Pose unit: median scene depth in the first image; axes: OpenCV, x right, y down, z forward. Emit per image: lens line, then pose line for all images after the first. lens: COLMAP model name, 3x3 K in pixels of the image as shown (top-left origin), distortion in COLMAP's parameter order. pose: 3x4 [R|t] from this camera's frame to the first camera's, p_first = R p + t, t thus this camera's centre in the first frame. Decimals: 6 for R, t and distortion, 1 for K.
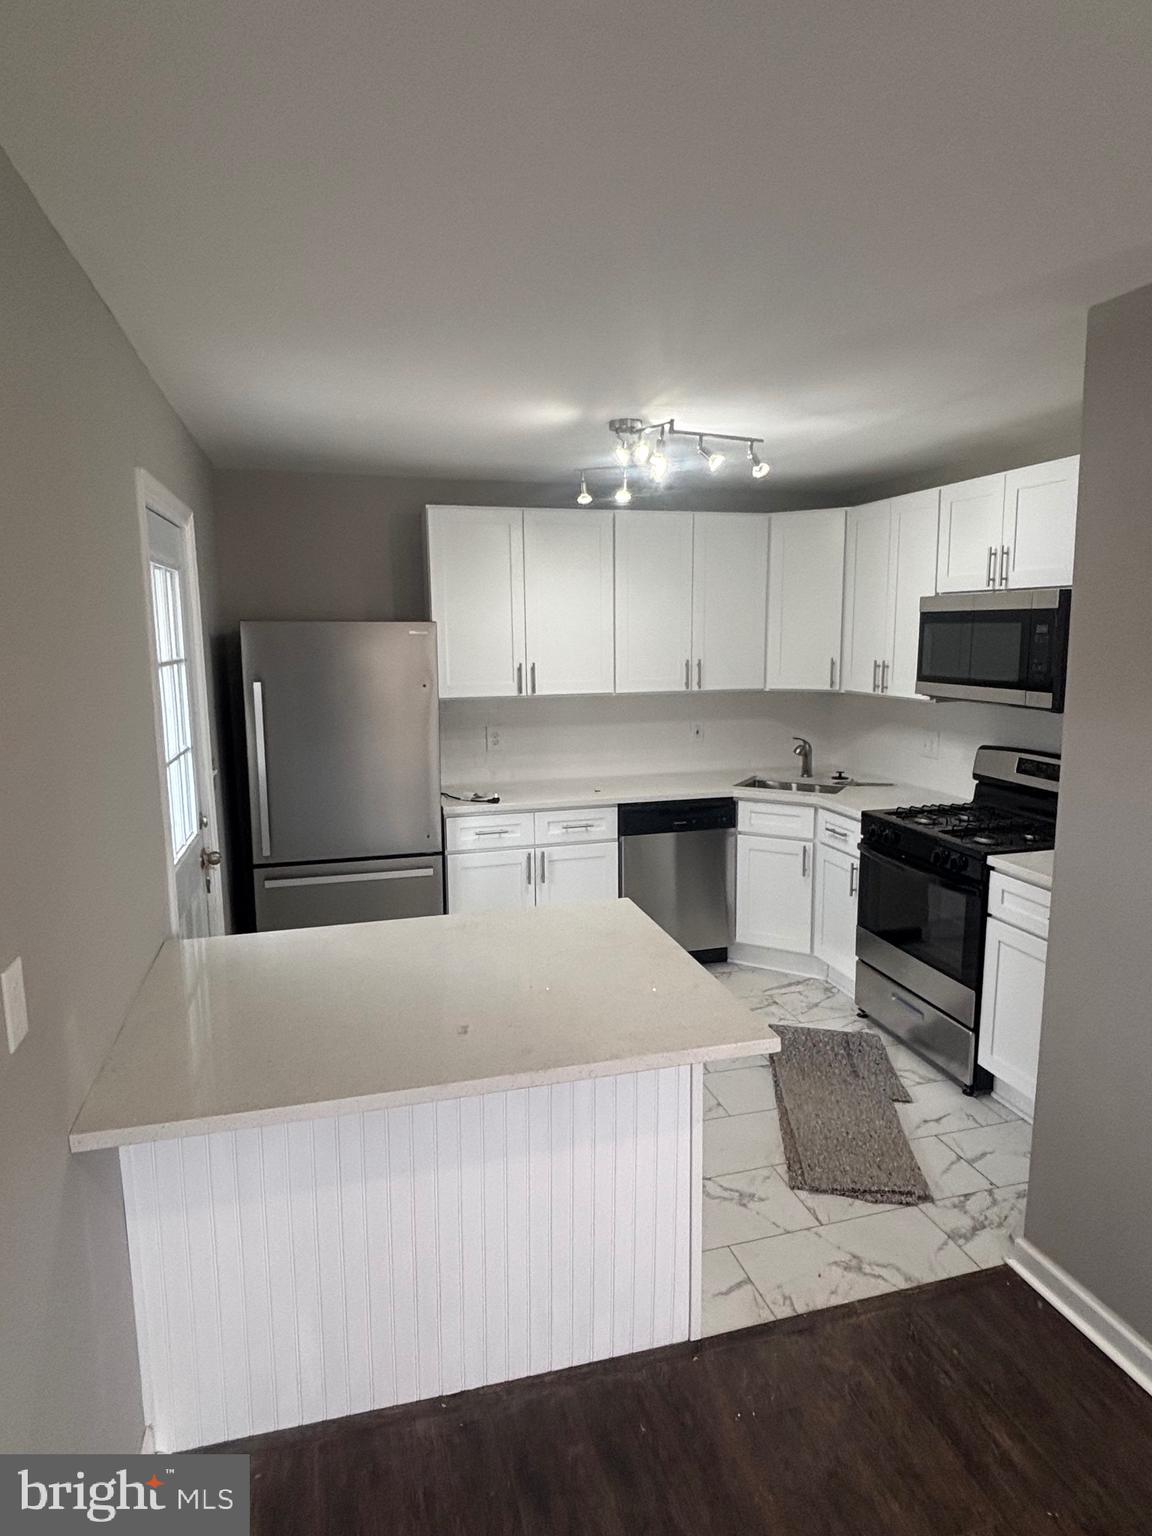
lens RADIAL K [[893.0, 0, 568.1], [0, 893.0, 762.5], [0, 0, 1]] dist [0.001157, -0.010933]
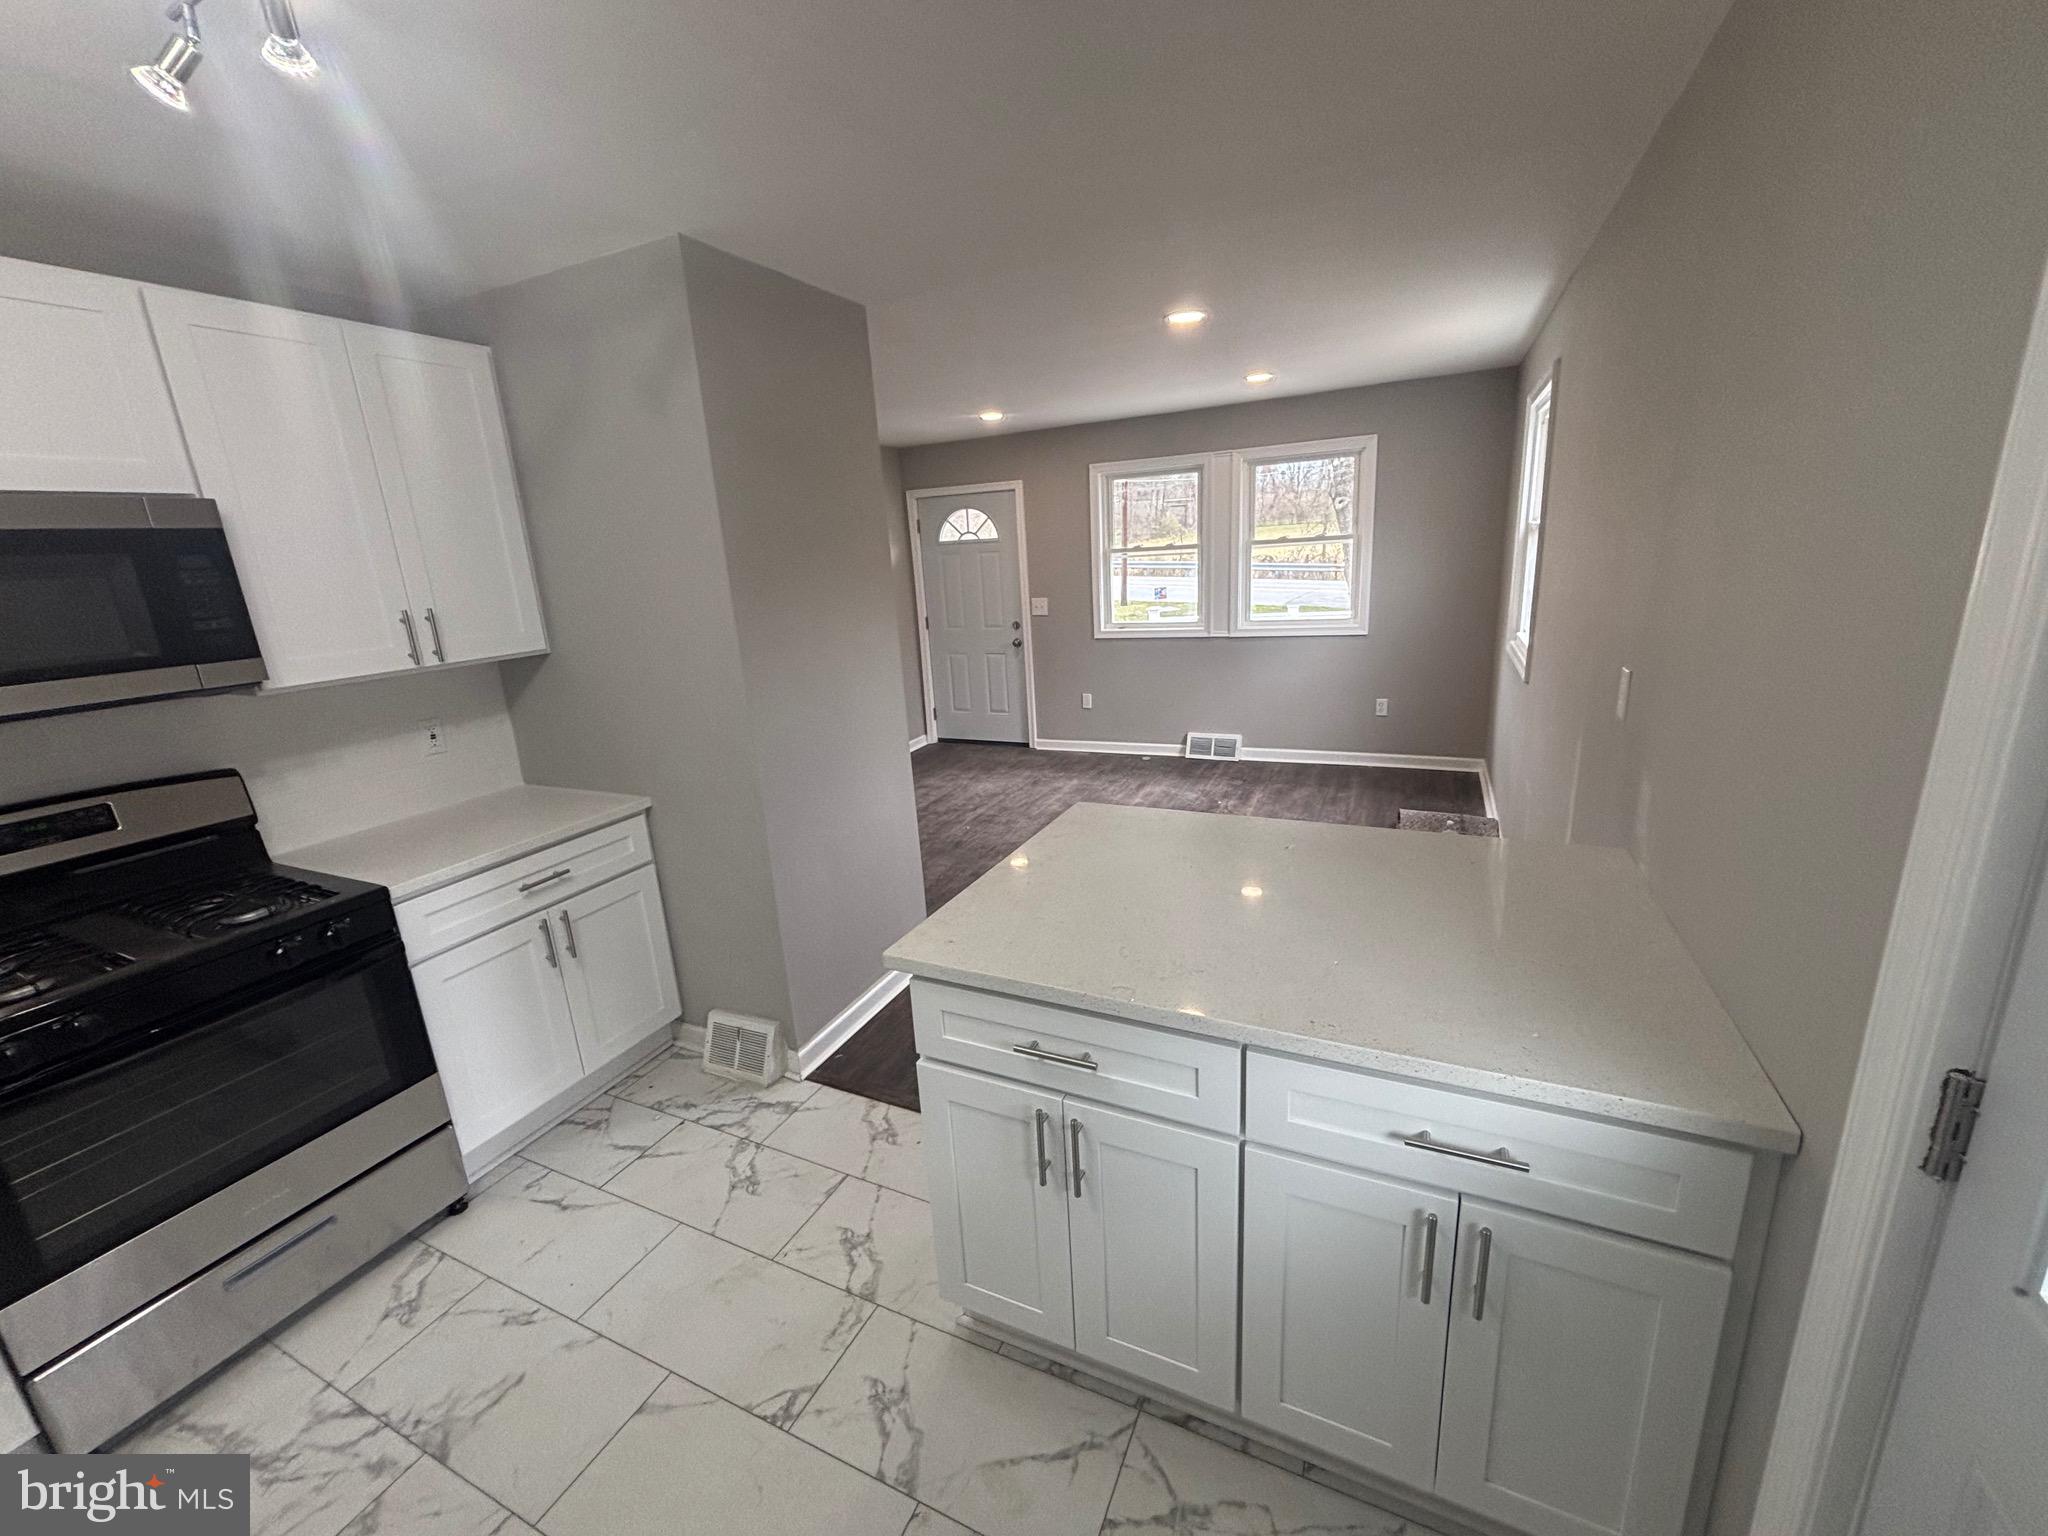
lens RADIAL K [[825.5, 0, 1017.6], [0, 825.5, 765.0], [0, 0, 1]] dist [-0.001997, 0.000846]
pose [[-0.755967, -0.110741, 0.645175, -0.233724], [0.166025, 0.920925, 0.352608, -0.099510], [-0.633206, 0.373675, -0.677803, 0.850766]]
